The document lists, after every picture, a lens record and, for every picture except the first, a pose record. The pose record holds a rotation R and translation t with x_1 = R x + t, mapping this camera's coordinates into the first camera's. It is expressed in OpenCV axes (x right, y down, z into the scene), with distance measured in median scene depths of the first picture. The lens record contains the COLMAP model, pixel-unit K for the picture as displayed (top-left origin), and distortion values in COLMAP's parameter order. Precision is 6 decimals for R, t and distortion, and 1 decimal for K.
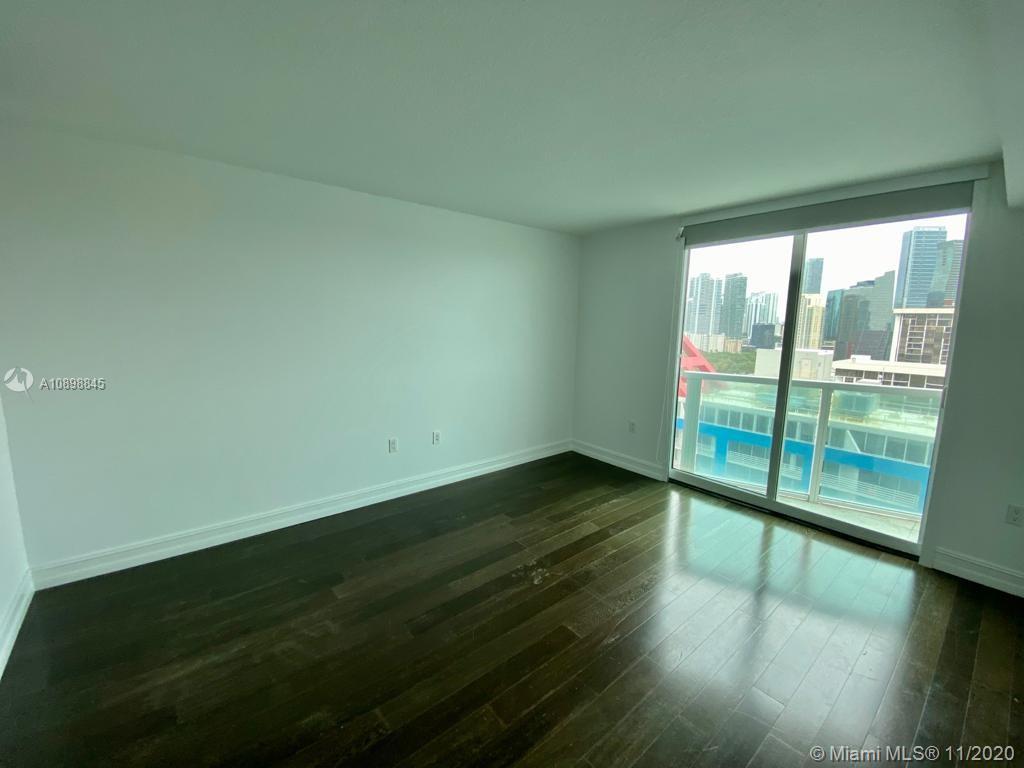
lens RADIAL K [[422.9, 0, 510.4], [0, 422.9, 386.4], [0, 0, 1]] dist [0.007815, -0.000220]
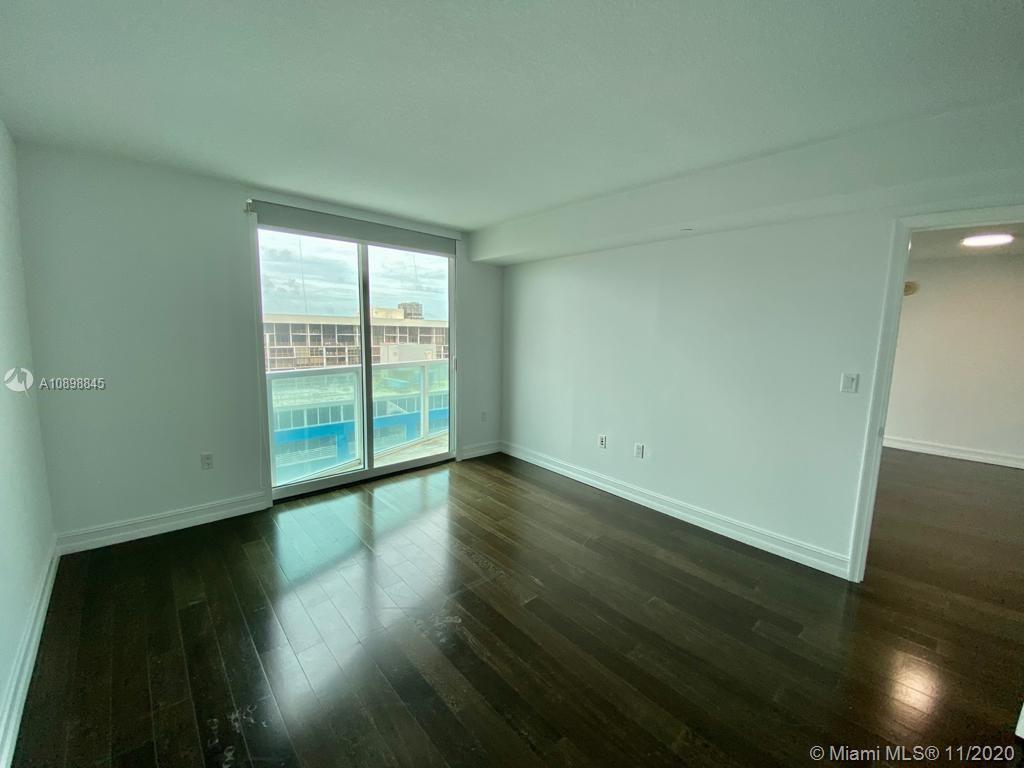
lens RADIAL K [[422.9, 0, 510.4], [0, 422.9, 386.4], [0, 0, 1]] dist [0.007815, -0.000220]
pose [[-0.053751, -0.159402, 0.985749, -0.533202], [0.124769, 0.978368, 0.165012, -0.103385], [-0.990729, 0.131861, -0.032699, 0.628019]]
